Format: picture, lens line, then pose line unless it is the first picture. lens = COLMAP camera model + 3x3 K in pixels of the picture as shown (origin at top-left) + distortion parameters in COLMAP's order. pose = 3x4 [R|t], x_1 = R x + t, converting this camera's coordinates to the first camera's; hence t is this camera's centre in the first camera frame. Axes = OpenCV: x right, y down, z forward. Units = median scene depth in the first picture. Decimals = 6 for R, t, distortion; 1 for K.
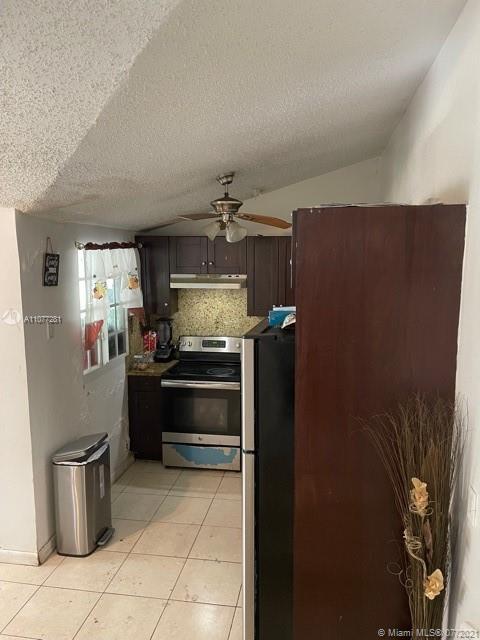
lens RADIAL K [[484.2, 0, 244.5], [0, 484.2, 316.1], [0, 0, 1]] dist [0.016400, -0.002010]
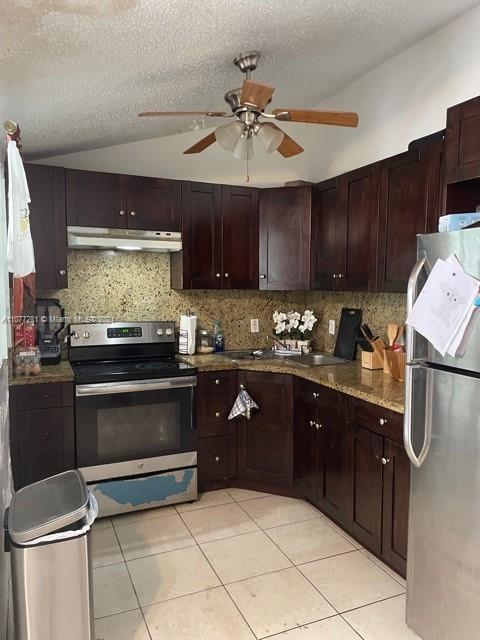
lens RADIAL K [[484.2, 0, 241.5], [0, 484.2, 326.7], [0, 0, 1]] dist [0.016400, -0.002010]
pose [[0.837955, -0.038231, 0.544398, -0.326428], [0.059919, 0.997958, -0.022147, 0.080030], [-0.542439, 0.051177, 0.838535, 0.335976]]
